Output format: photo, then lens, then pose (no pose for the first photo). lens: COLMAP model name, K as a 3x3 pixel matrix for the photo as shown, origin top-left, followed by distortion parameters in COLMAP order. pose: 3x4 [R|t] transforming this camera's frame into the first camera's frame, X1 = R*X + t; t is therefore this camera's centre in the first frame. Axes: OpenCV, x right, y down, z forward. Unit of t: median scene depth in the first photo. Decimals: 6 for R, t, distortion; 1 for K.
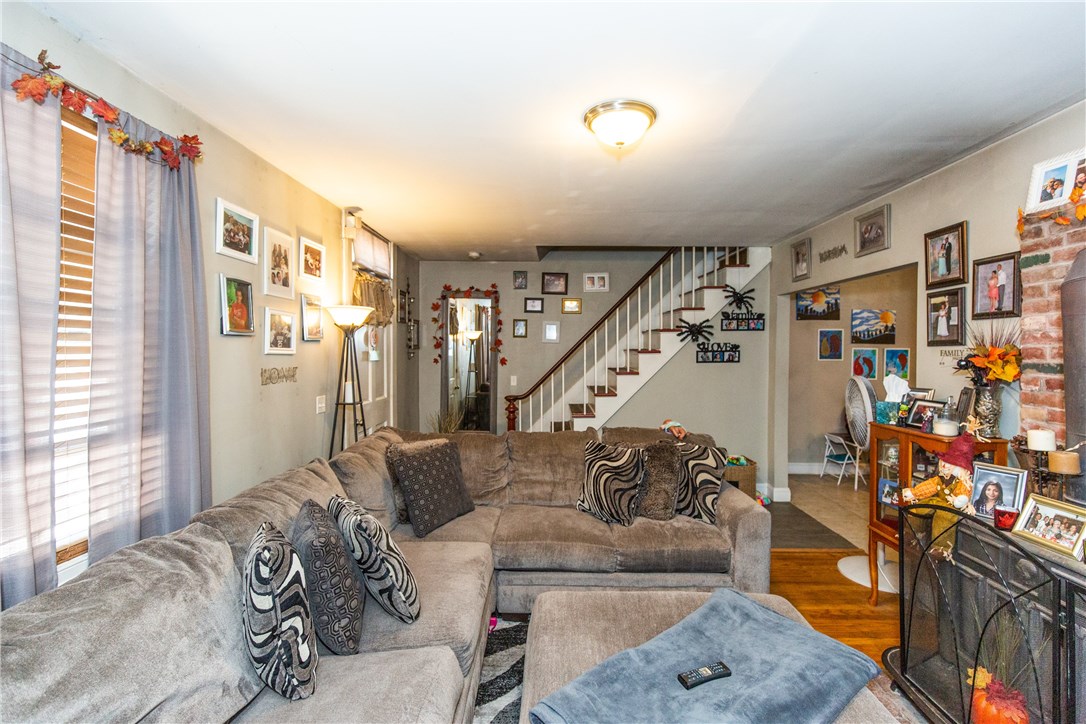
lens RADIAL K [[501.9, 0, 532.3], [0, 501.9, 356.0], [0, 0, 1]] dist [0.001203, -0.000899]
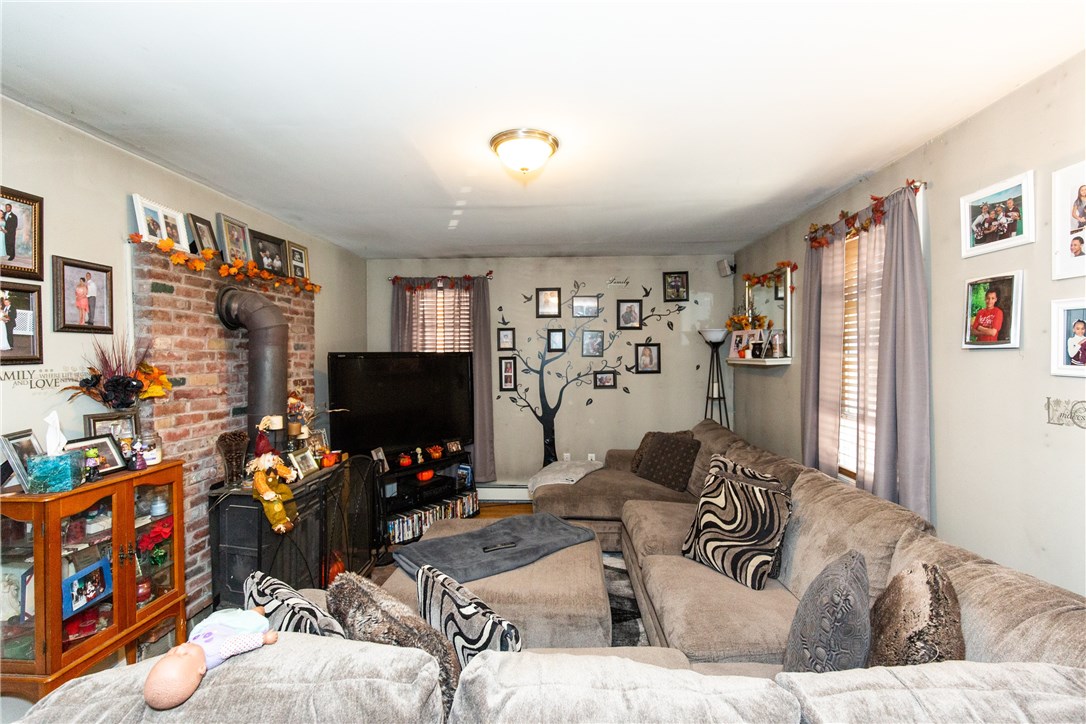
lens RADIAL K [[501.9, 0, 532.3], [0, 501.9, 356.0], [0, 0, 1]] dist [0.001203, -0.000899]
pose [[-0.999624, 0.003041, 0.027243, 0.114425], [0.003428, 0.999894, 0.014141, -0.042372], [-0.027197, 0.014229, -0.999529, 1.776744]]
